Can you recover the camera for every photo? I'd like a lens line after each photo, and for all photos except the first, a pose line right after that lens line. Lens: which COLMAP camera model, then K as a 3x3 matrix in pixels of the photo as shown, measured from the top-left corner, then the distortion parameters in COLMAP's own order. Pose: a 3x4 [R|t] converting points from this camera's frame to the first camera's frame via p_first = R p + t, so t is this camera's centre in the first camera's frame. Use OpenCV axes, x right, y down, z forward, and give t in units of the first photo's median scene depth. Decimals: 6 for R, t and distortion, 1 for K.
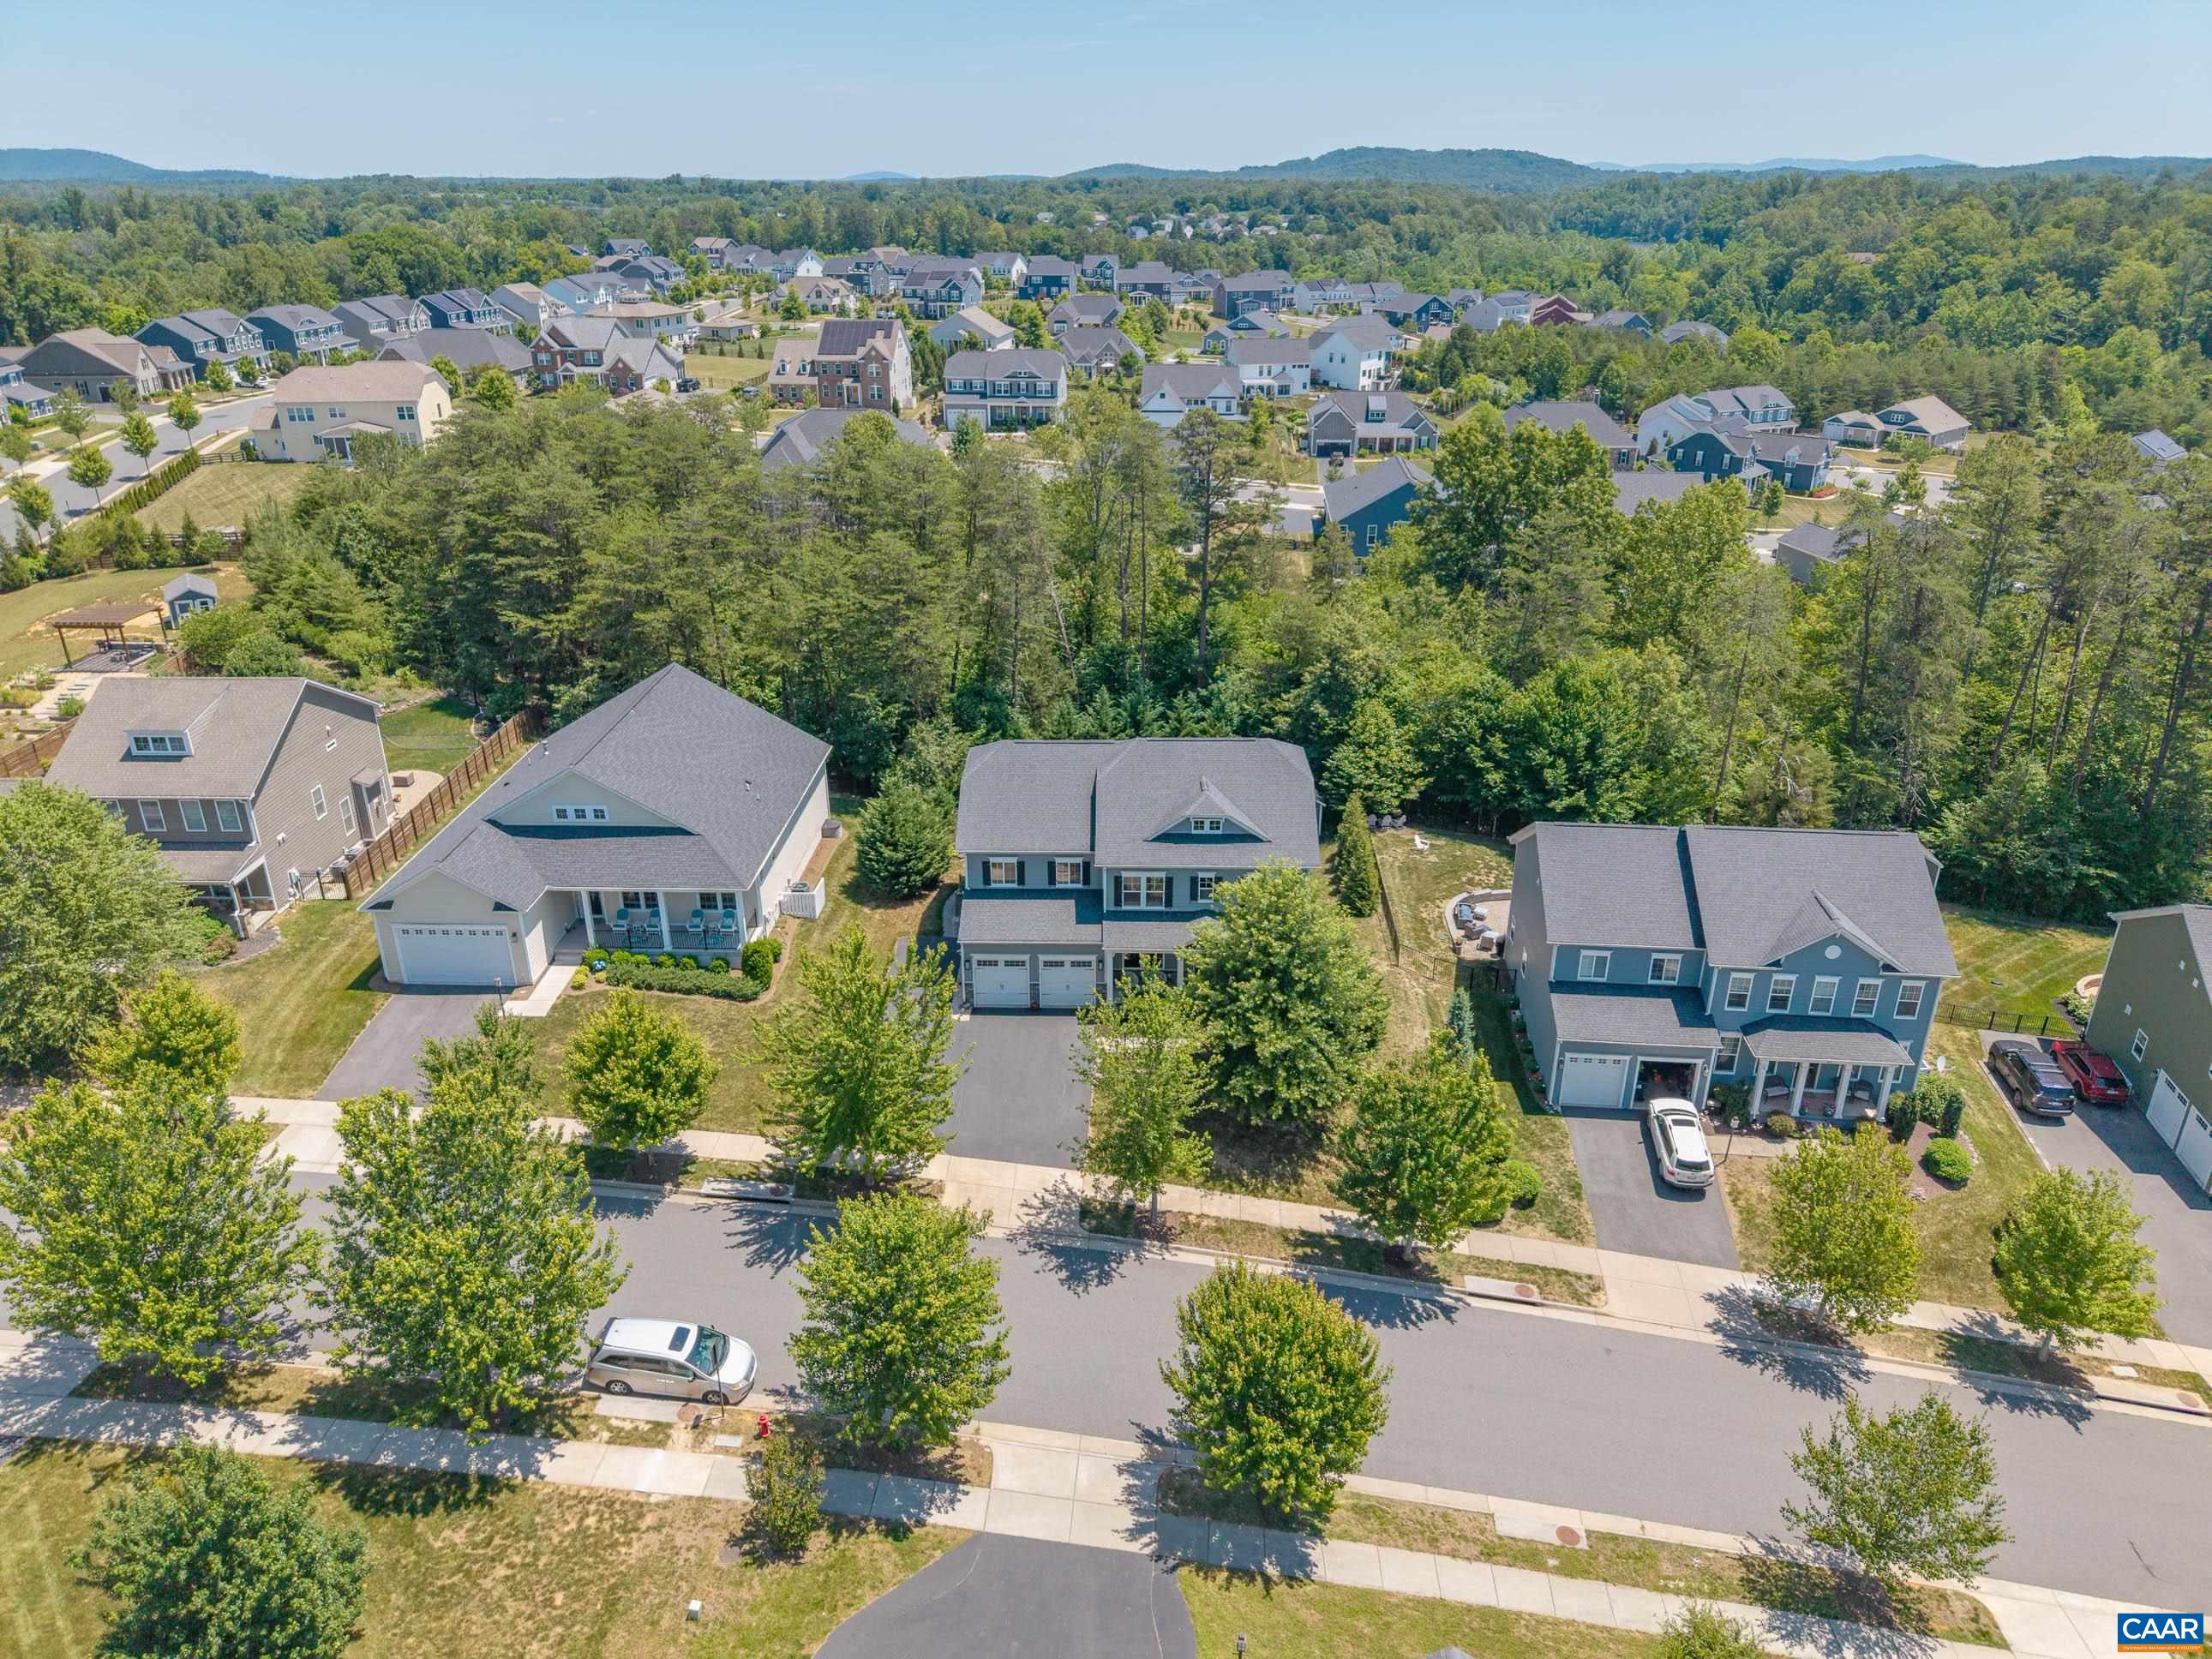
lens RADIAL K [[1474.9, 0, 1102.0], [0, 1474.9, 825.8], [0, 0, 1]] dist [0.020150, -0.008634]
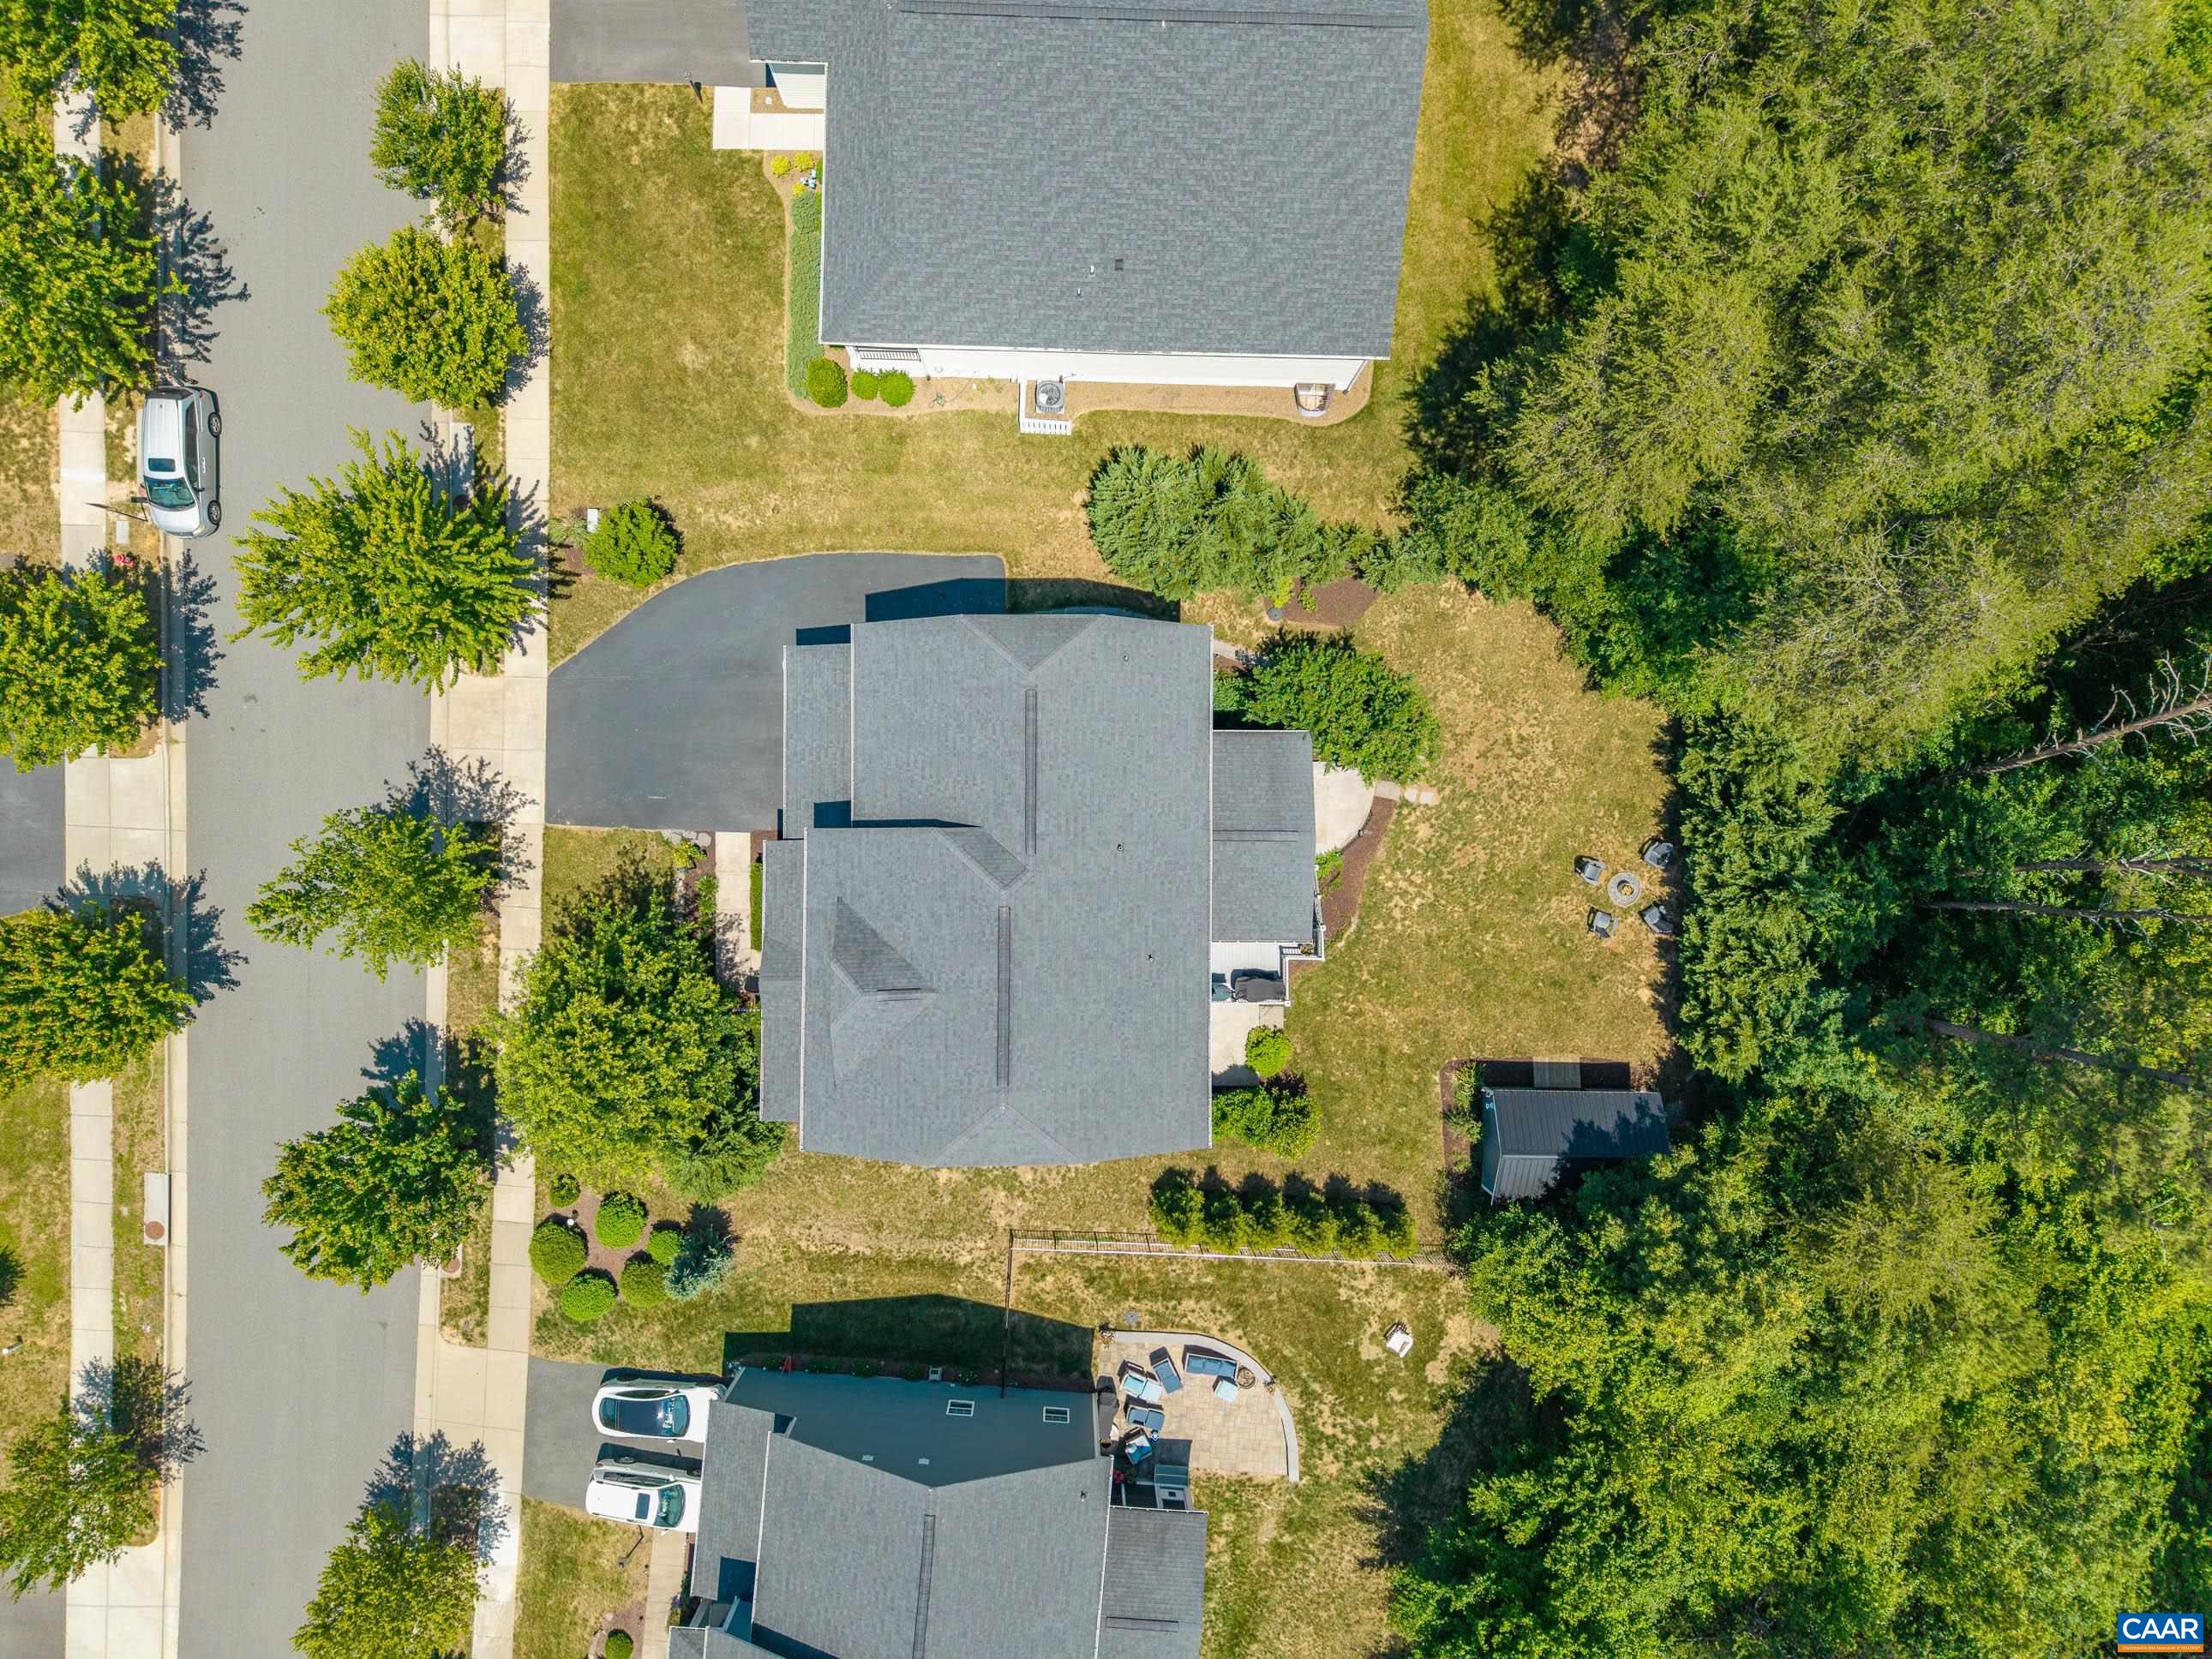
lens RADIAL K [[1474.9, 0, 1102.0], [0, 1474.9, 825.8], [0, 0, 1]] dist [0.020150, -0.008634]
pose [[0.013111, 0.999867, -0.009732, 0.002804], [-0.417168, 0.014315, 0.908717, -0.933683], [0.908735, -0.007854, 0.417300, 1.157065]]
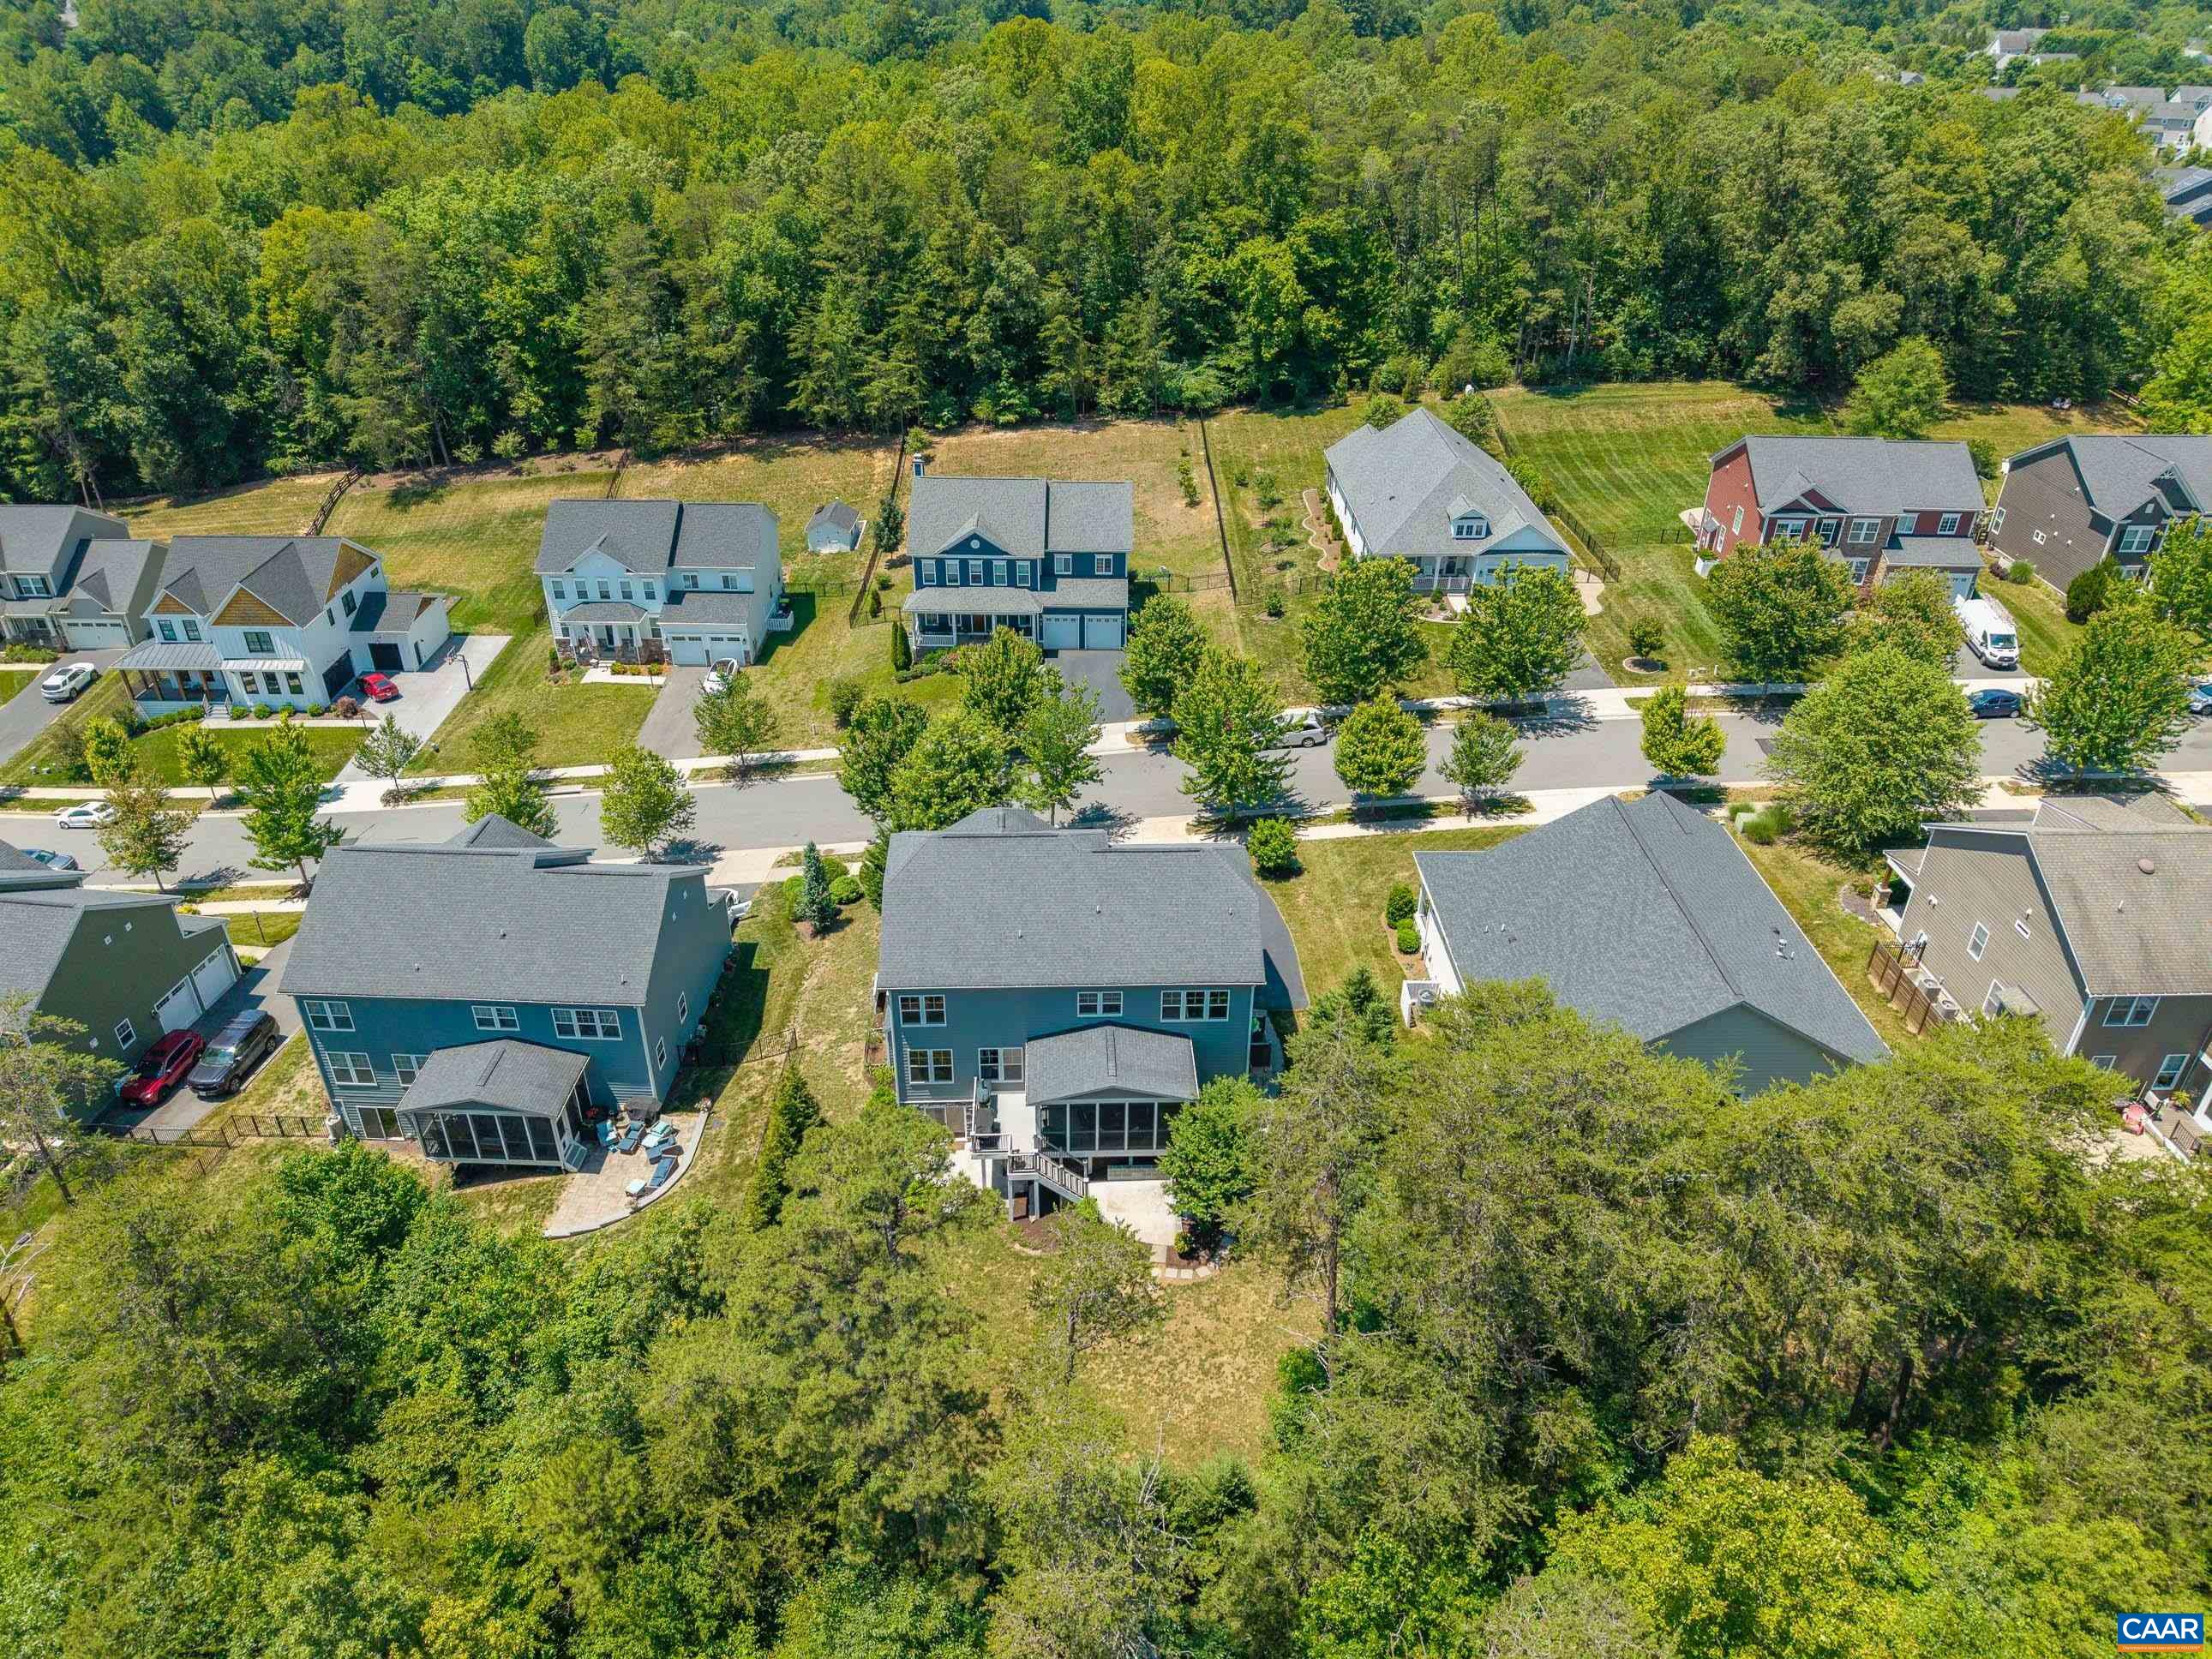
lens RADIAL K [[1474.9, 0, 1102.0], [0, 1474.9, 825.8], [0, 0, 1]] dist [0.020150, -0.008634]
pose [[-0.998553, 0.020620, -0.049665, 0.071457], [-0.028468, 0.580846, 0.813515, -1.238976], [0.045623, 0.813752, -0.579419, 2.299024]]
